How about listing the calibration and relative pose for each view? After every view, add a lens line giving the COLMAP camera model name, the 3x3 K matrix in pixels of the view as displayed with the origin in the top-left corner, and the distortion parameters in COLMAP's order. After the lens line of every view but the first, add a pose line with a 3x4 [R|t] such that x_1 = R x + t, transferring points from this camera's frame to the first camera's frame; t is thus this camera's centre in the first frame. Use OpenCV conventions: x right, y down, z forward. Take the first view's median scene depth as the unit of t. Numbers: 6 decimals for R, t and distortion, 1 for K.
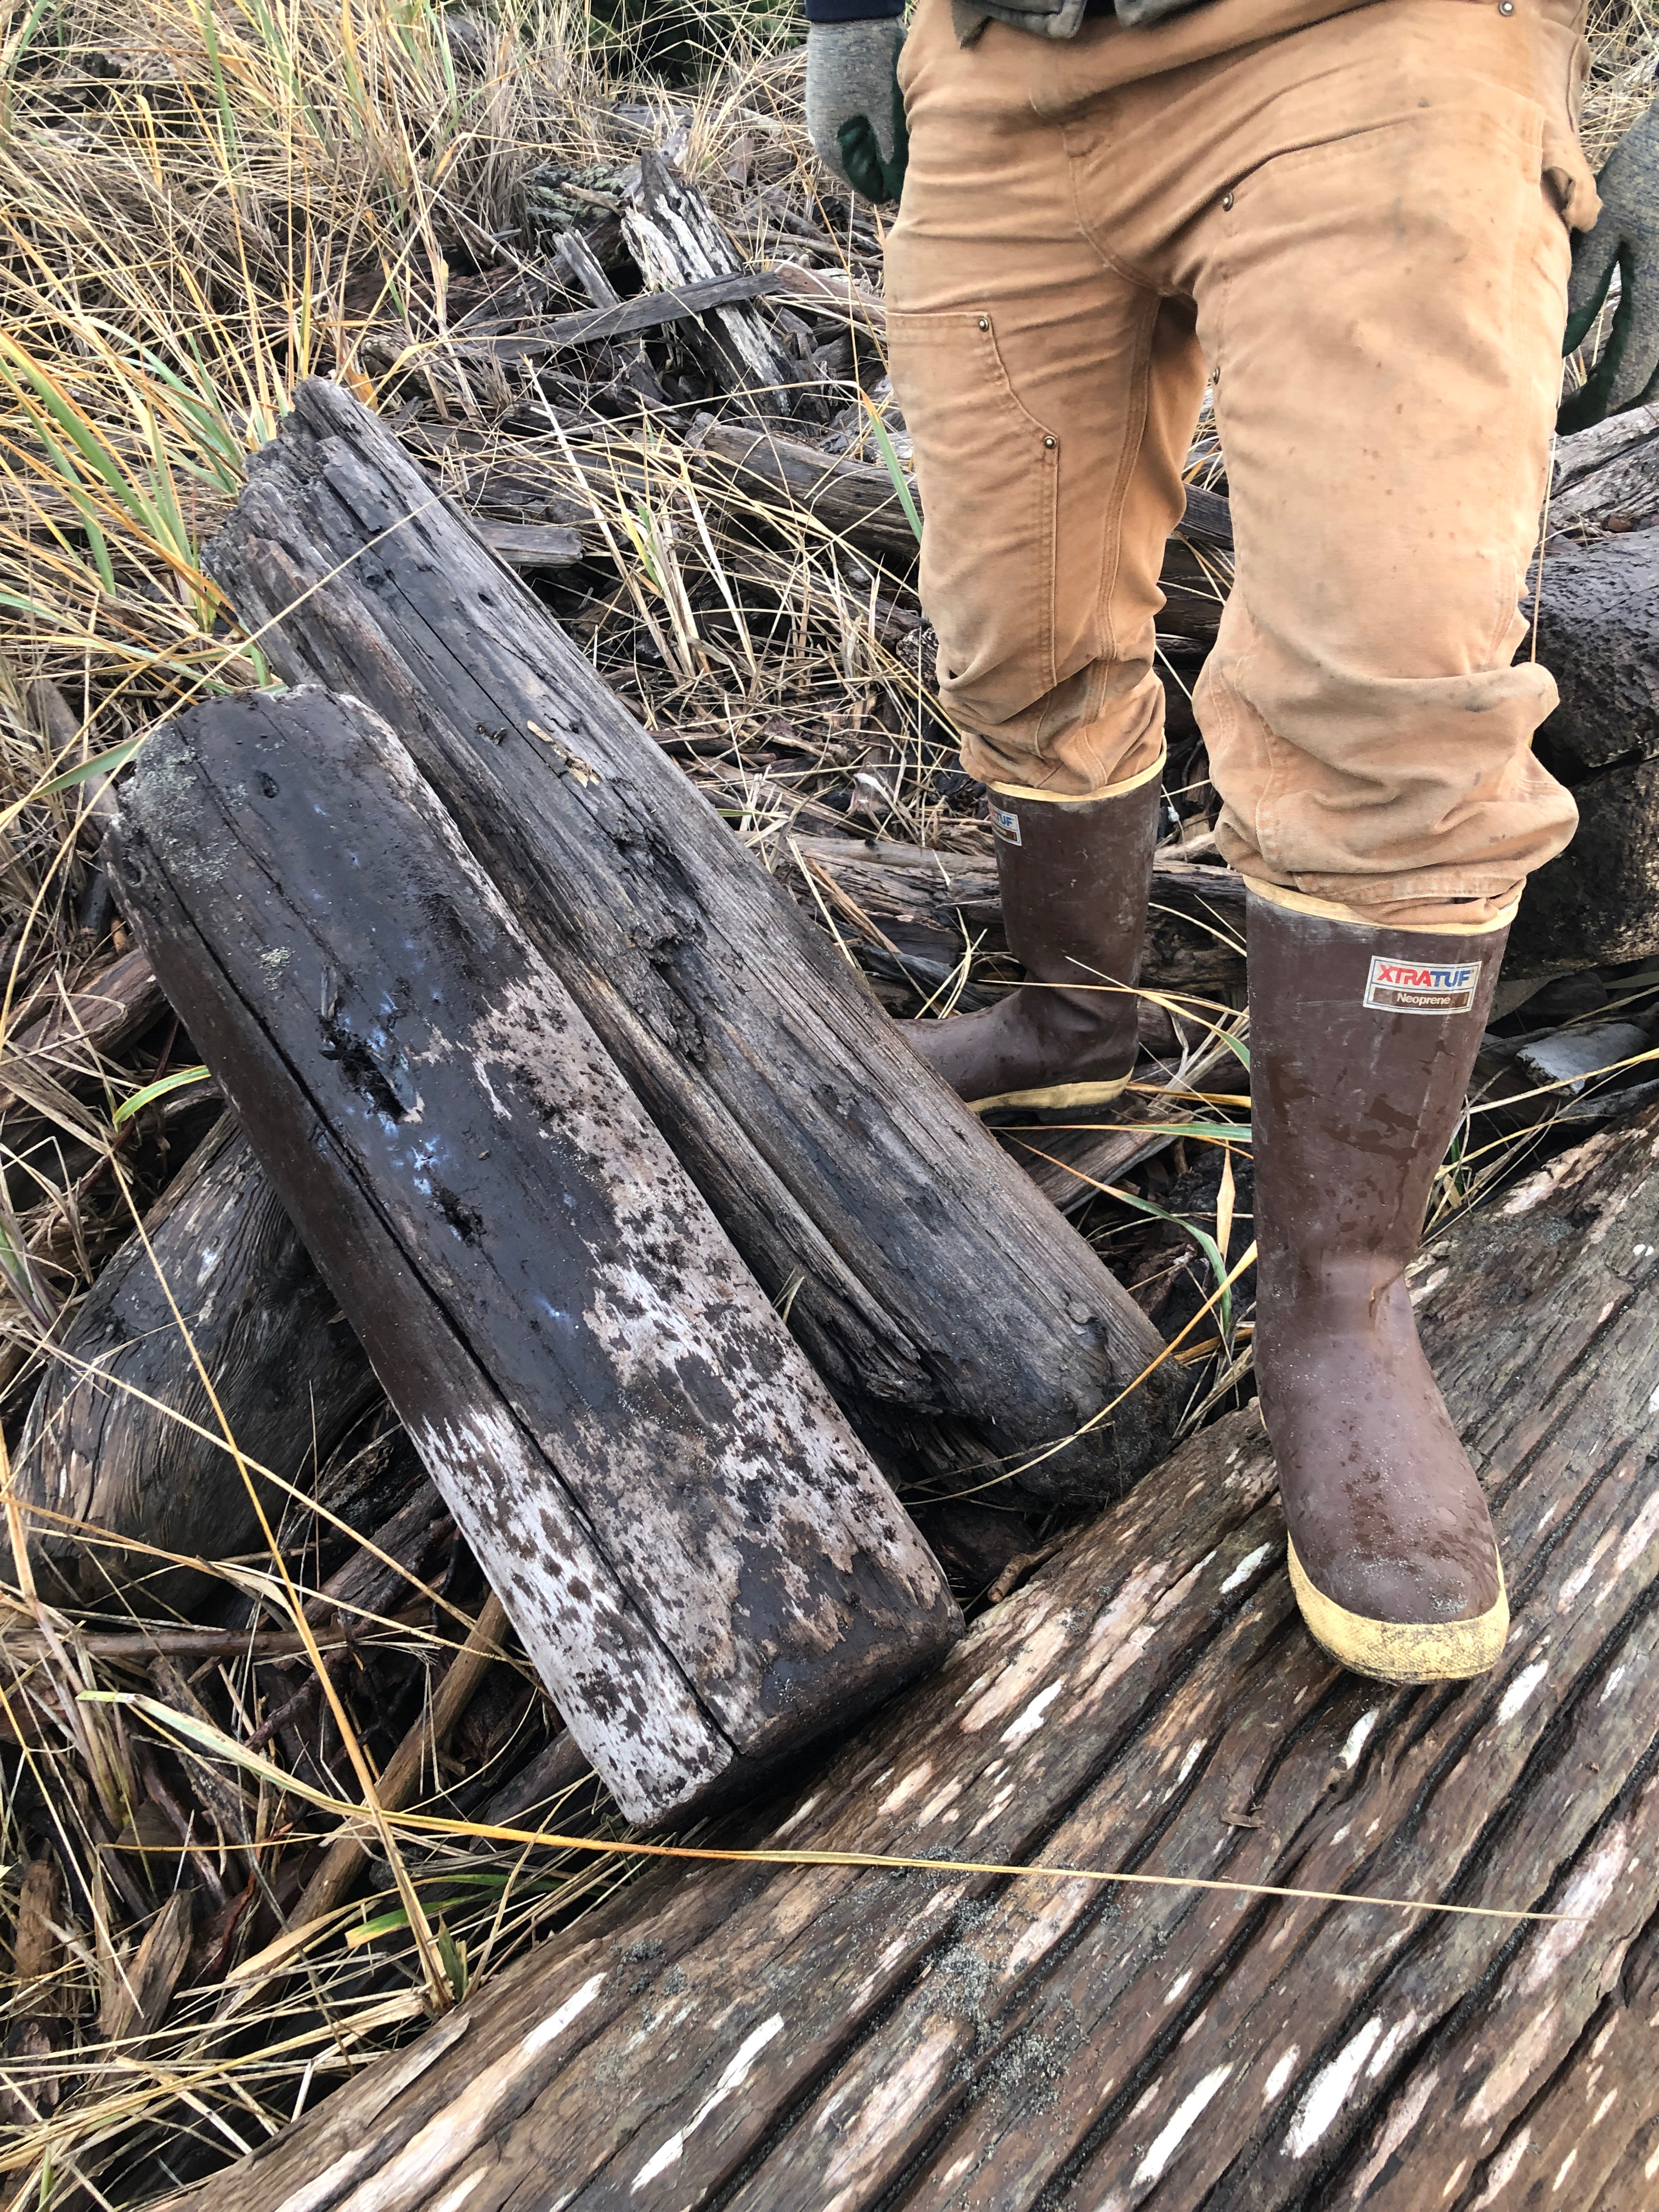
lens RADIAL K [[1795.1, 0, 829.5], [0, 1795.1, 1106.0], [0, 0, 1]] dist [0.034984, -0.019707]
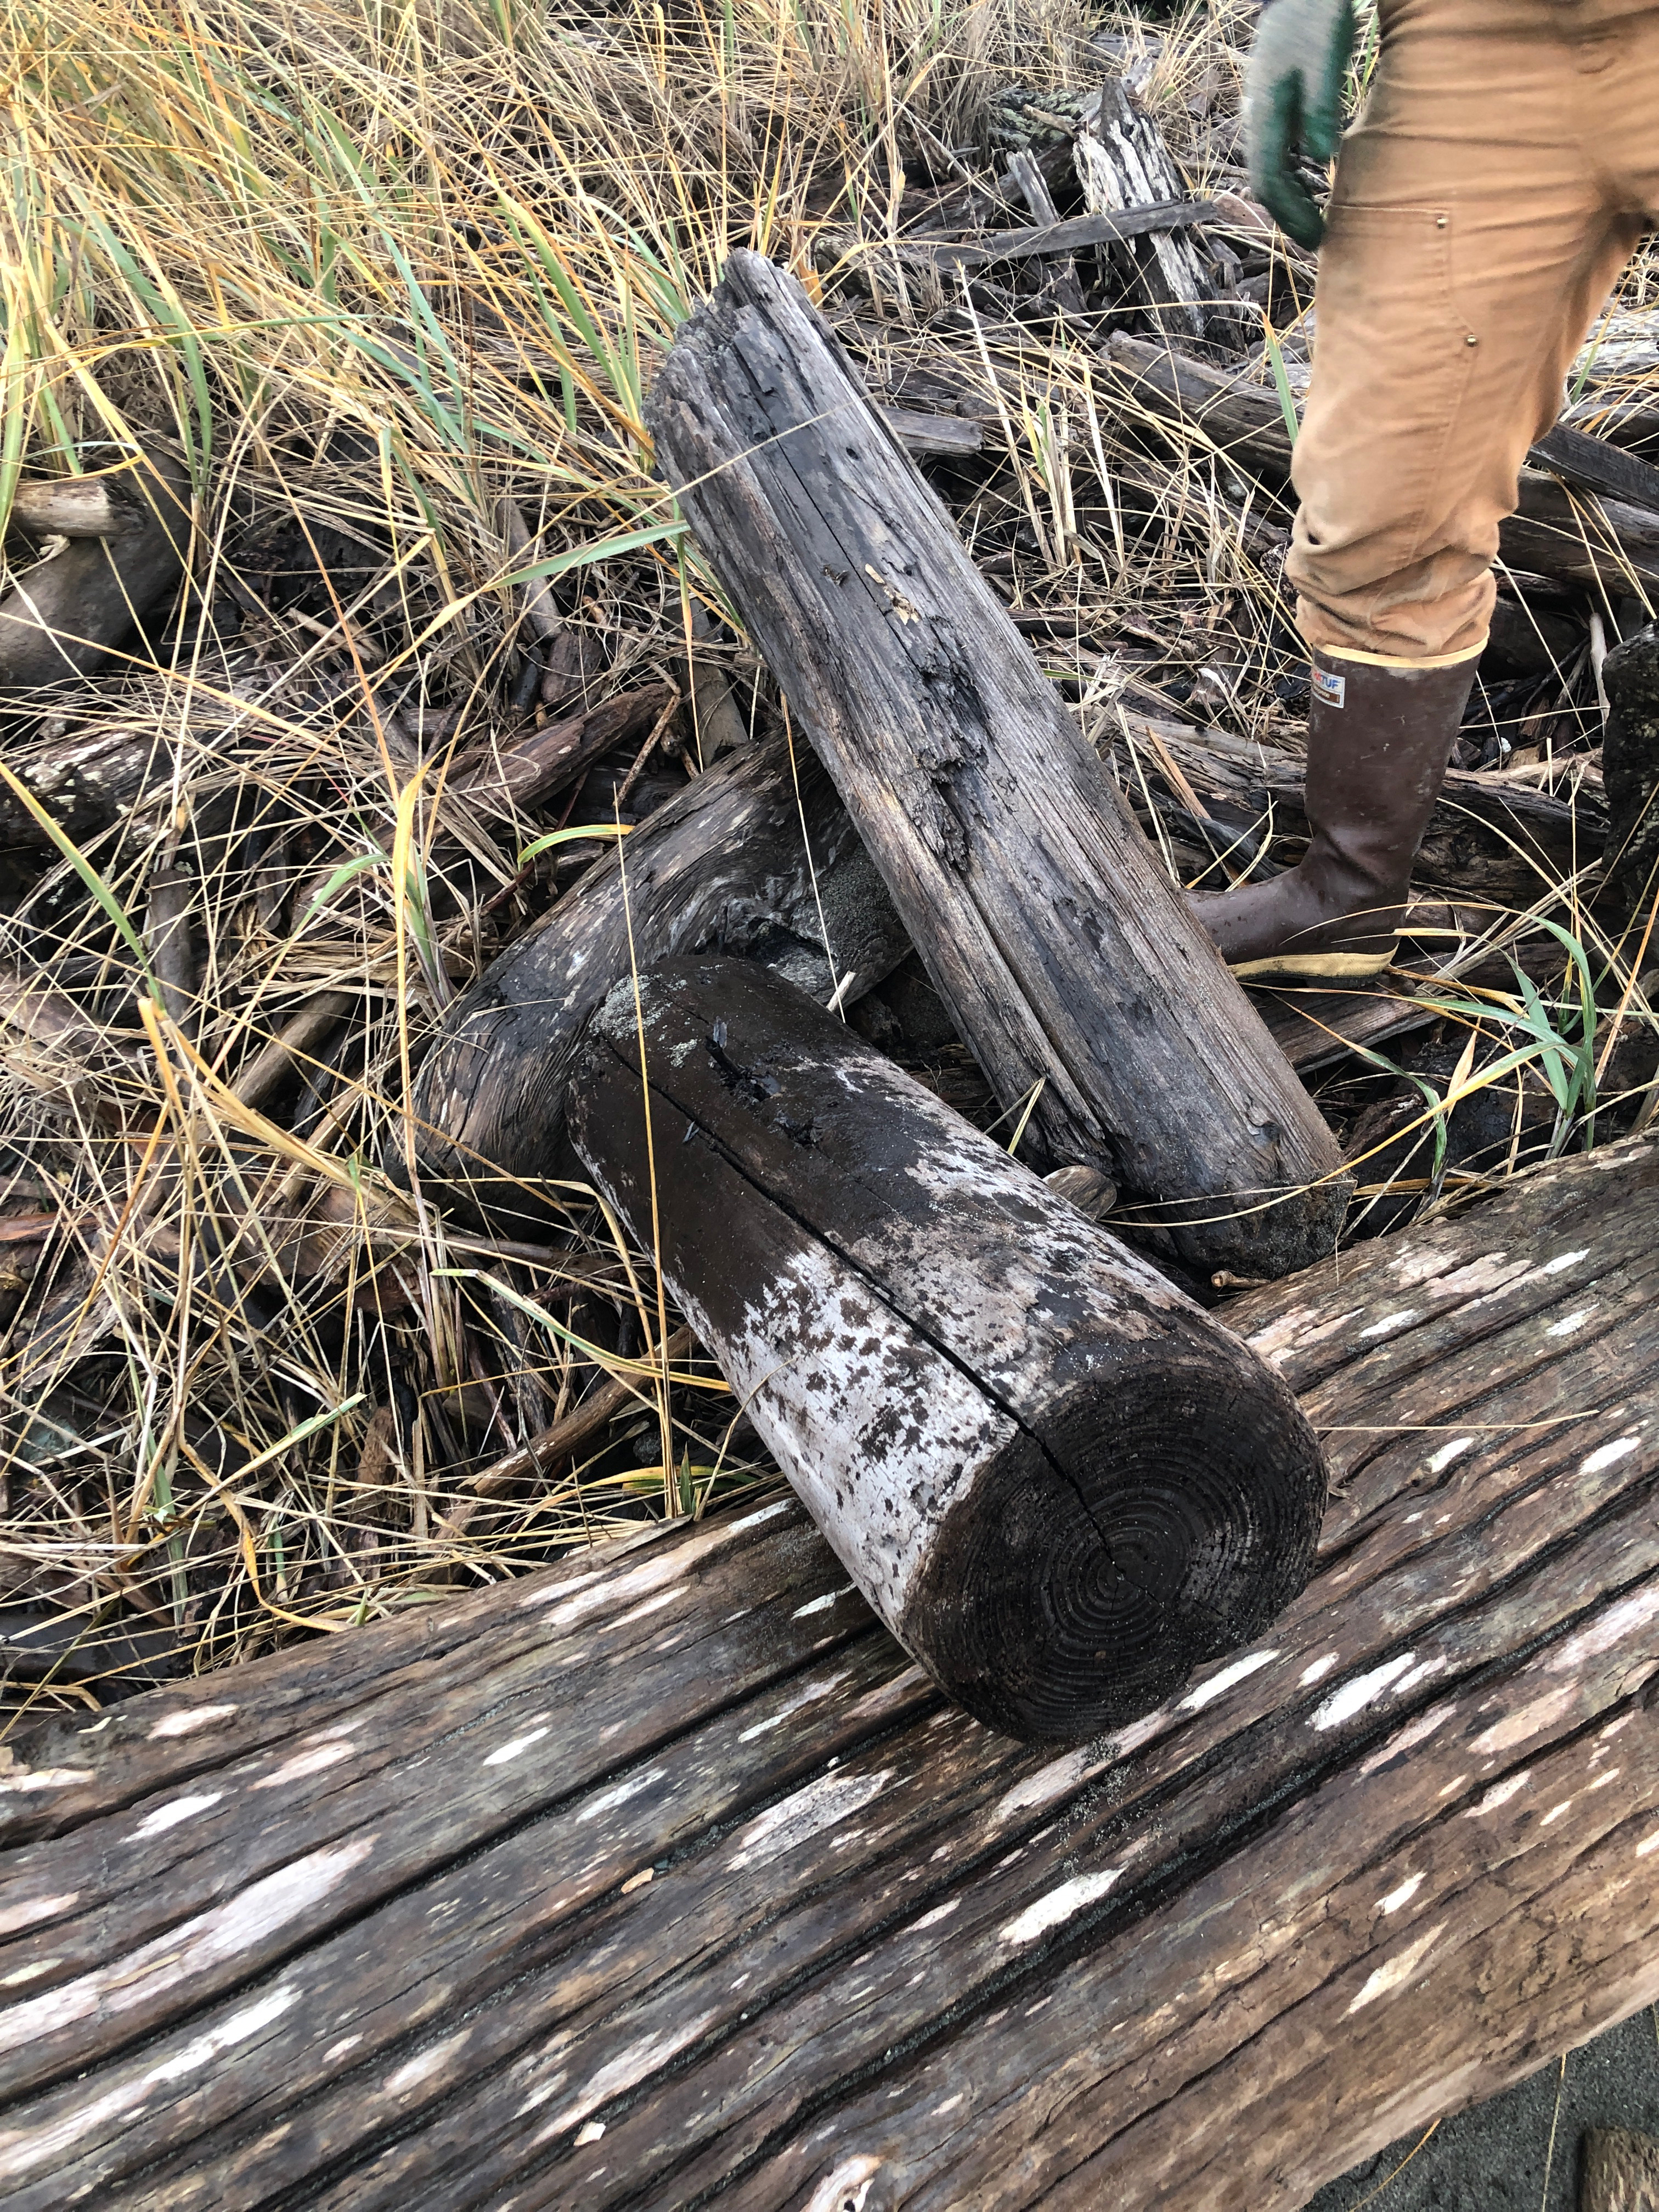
lens RADIAL K [[1842.0, 0, 829.5], [0, 1842.0, 1106.0], [0, 0, 1]] dist [-0.026861, 0.121039]
pose [[0.971132, 0.152654, -0.183302, 0.037566], [-0.149044, 0.988267, 0.033392, 0.063392], [0.186248, -0.005108, 0.982489, -0.110069]]
